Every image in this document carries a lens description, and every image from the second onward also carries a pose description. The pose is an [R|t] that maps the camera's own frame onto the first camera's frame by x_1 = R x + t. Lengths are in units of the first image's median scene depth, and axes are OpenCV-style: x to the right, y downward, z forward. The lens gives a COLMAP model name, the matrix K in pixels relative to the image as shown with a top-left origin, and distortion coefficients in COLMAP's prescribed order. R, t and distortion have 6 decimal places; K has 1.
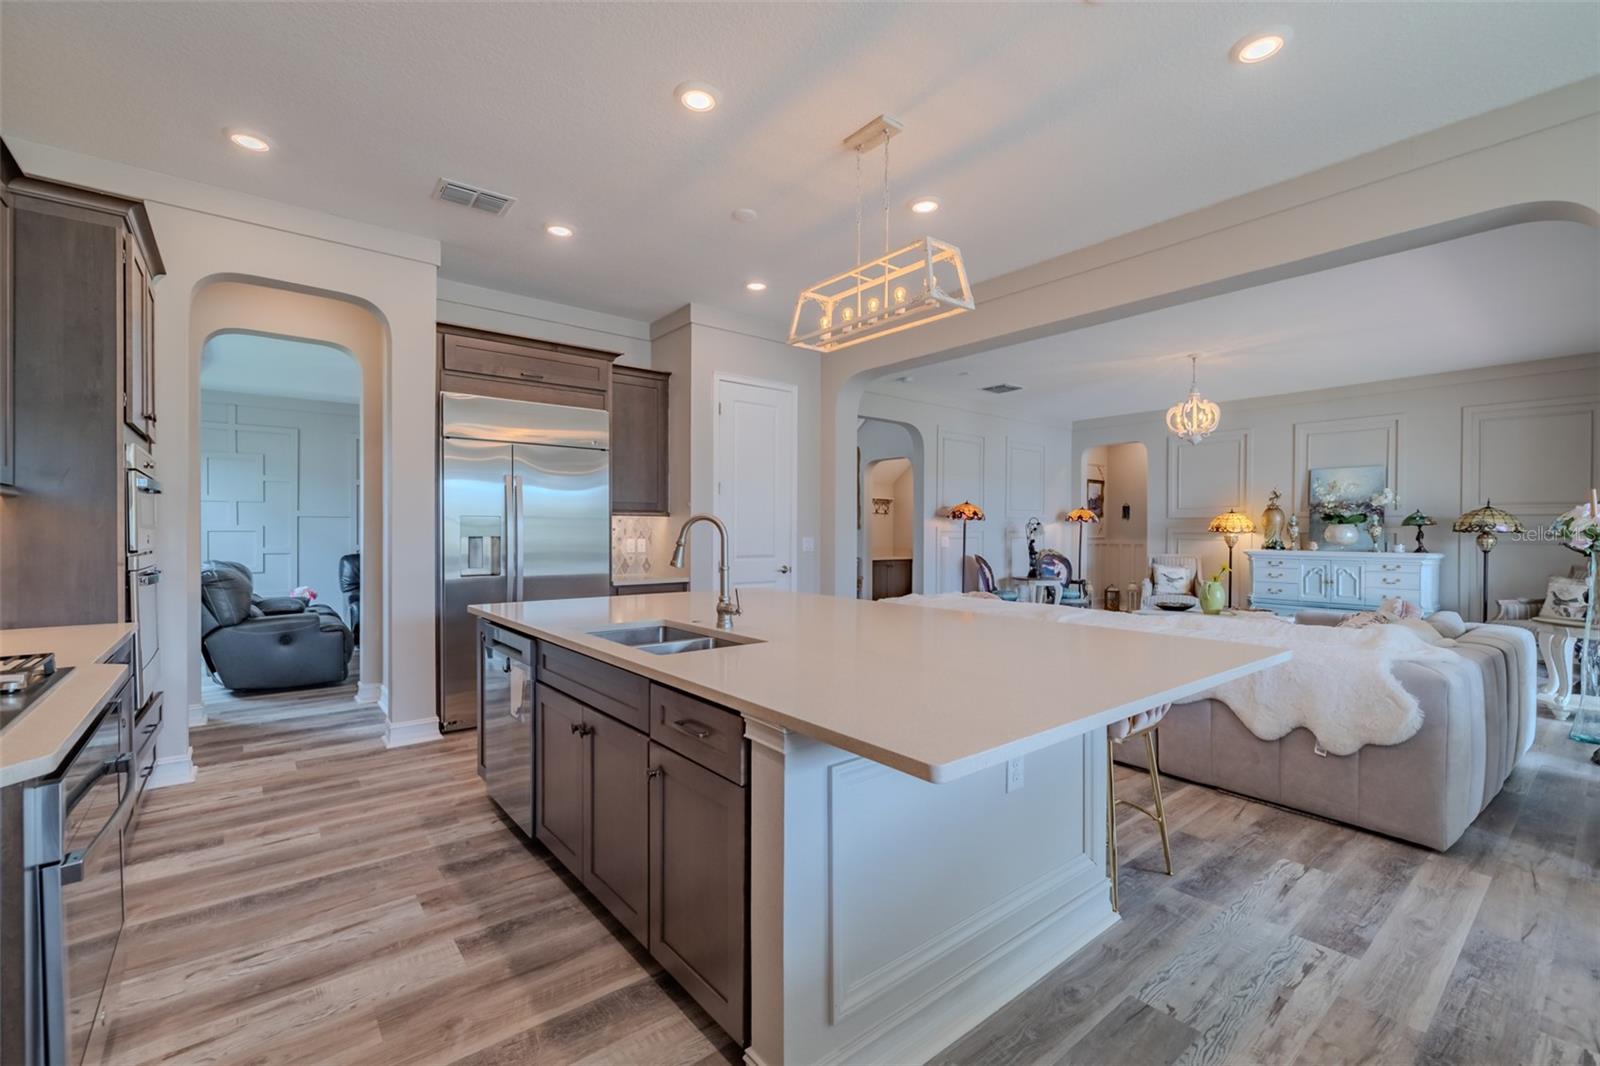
lens RADIAL K [[682.4, 0, 811.2], [0, 682.4, 533.6], [0, 0, 1]] dist [0.003211, -0.000898]
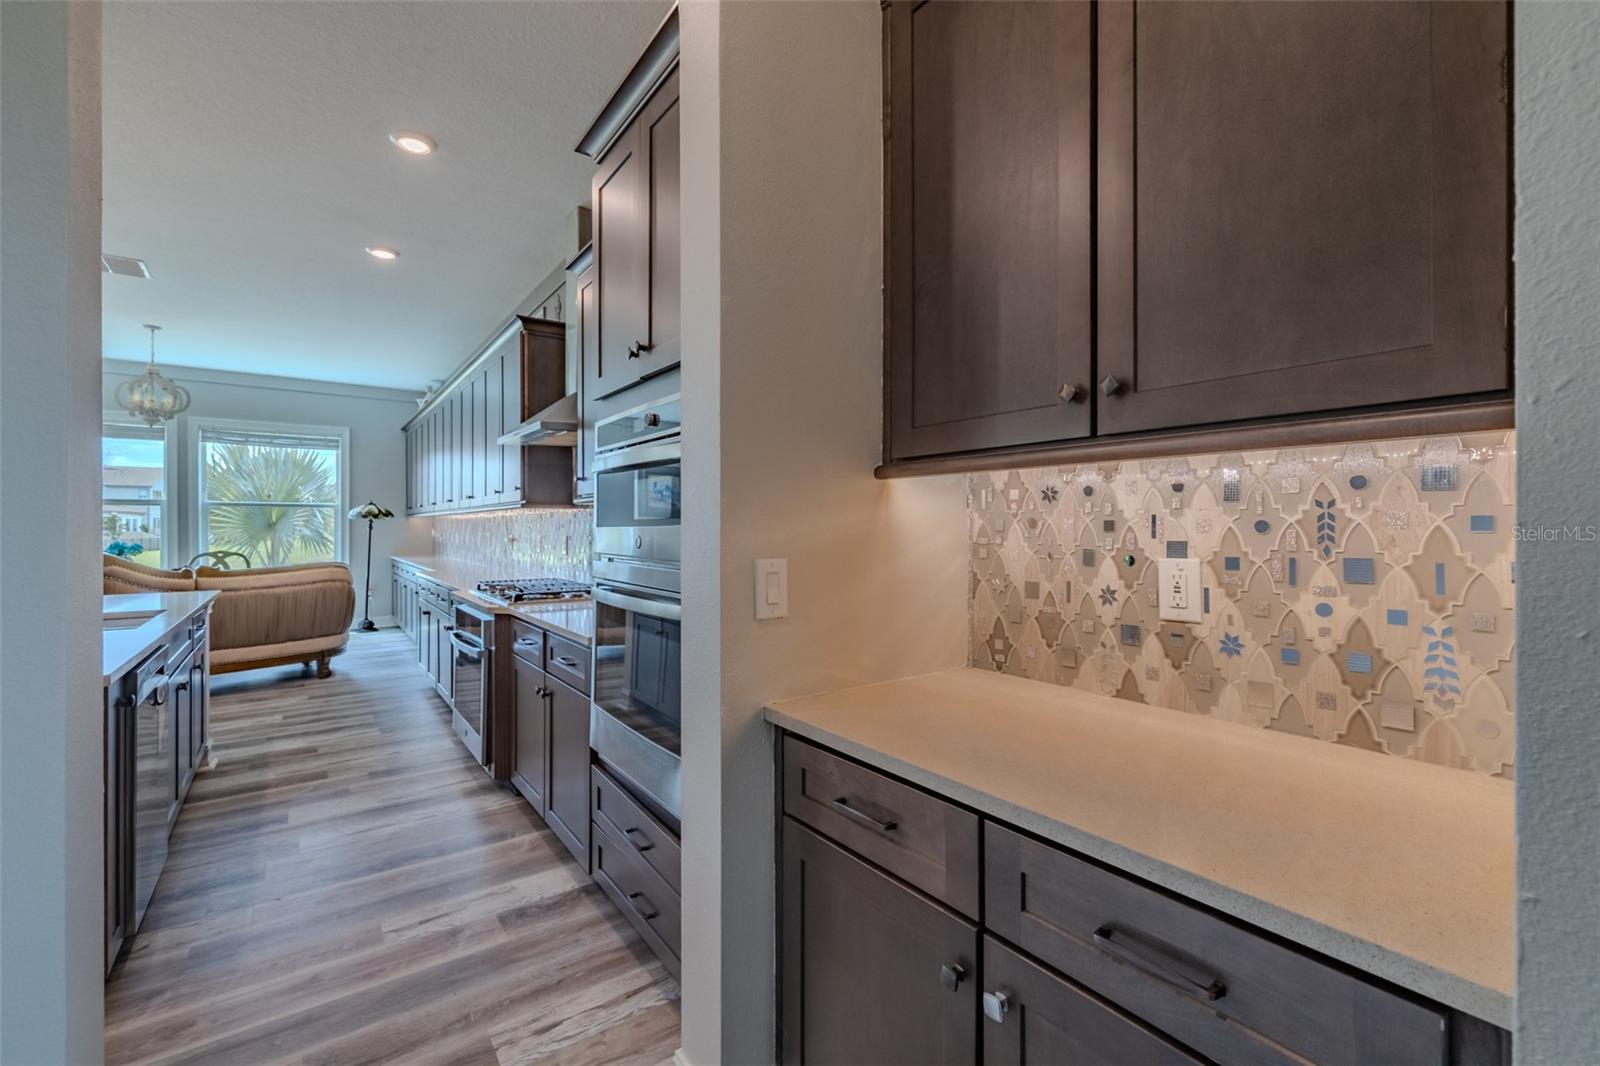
lens RADIAL K [[682.4, 0, 794.7], [0, 682.4, 527.8], [0, 0, 1]] dist [0.003211, -0.000898]
pose [[-0.997462, -0.003433, 0.071117, -1.142895], [-0.002902, 0.999967, 0.007562, -0.011932], [-0.071141, 0.007336, -0.997439, 1.603129]]
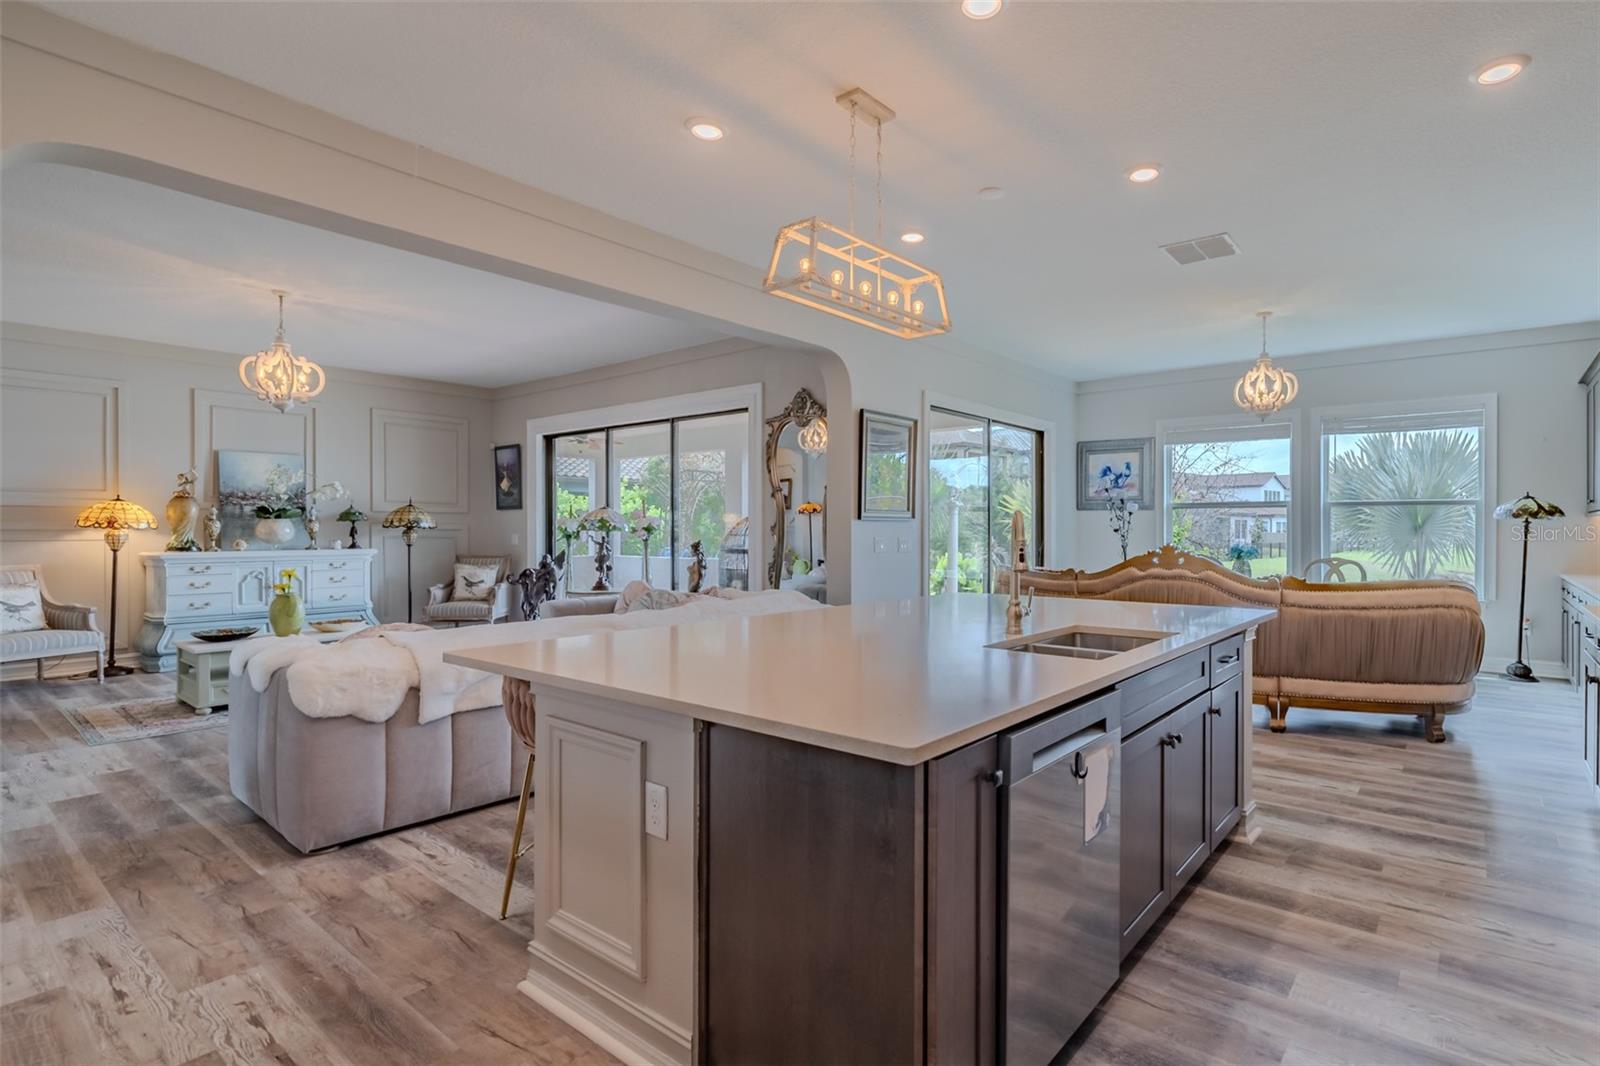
lens RADIAL K [[780.0, 0, 905.6], [0, 780.0, 530.7], [0, 0, 1]] dist [0.001777, 0.000549]
pose [[-0.235915, -0.006095, 0.971755, -0.958447], [0.002964, 0.999971, 0.006992, -0.008819], [-0.971769, 0.004529, -0.235890, 1.189882]]
